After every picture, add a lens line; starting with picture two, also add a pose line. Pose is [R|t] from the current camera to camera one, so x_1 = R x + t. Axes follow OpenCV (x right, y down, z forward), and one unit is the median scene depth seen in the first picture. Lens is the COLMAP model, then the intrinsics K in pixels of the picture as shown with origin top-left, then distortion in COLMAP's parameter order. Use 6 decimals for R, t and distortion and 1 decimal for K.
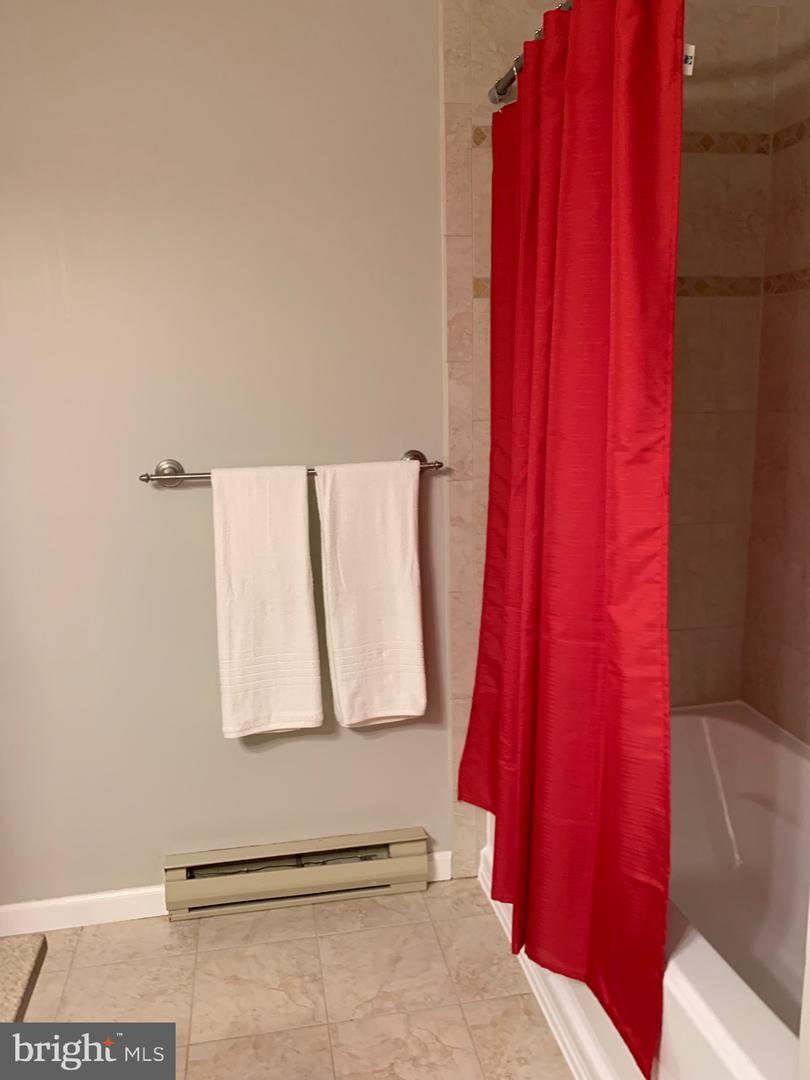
lens RADIAL K [[838.0, 0, 403.5], [0, 838.0, 541.2], [0, 0, 1]] dist [0.003787, 0.007174]
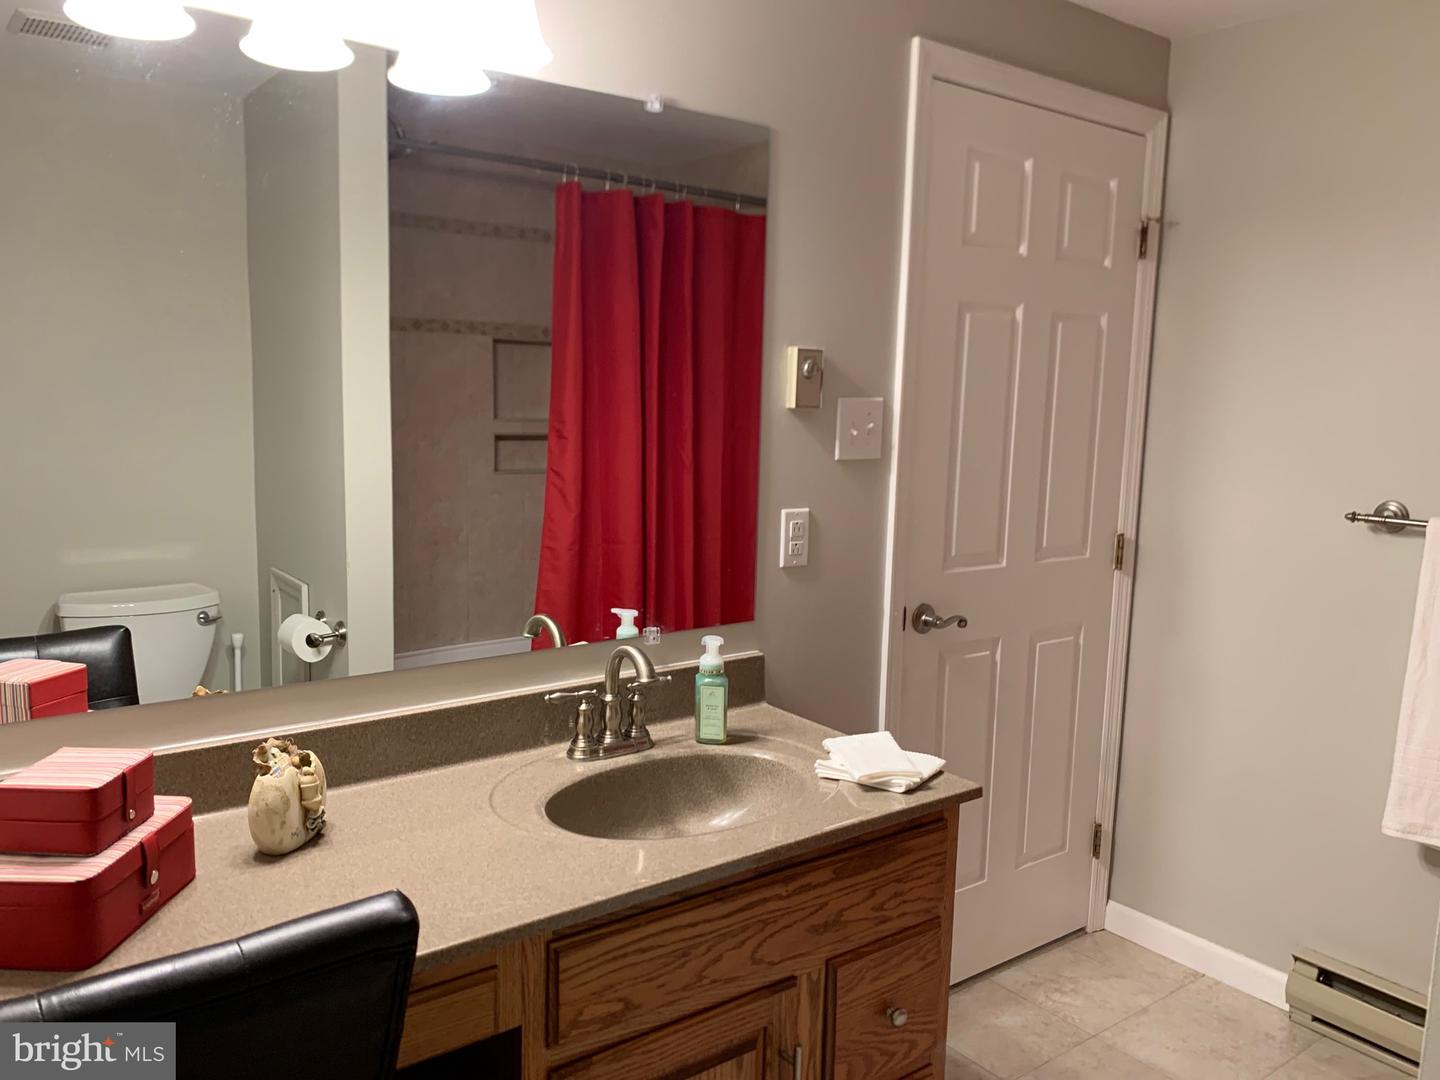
lens RADIAL K [[1117.4, 0, 718.7], [0, 1117.4, 540.3], [0, 0, 1]] dist [0.003787, 0.007174]
pose [[0.454130, 0.149987, -0.878220, 0.428703], [-0.197453, 0.978158, 0.064952, 0.005502], [0.868780, 0.143910, 0.473826, -0.154657]]
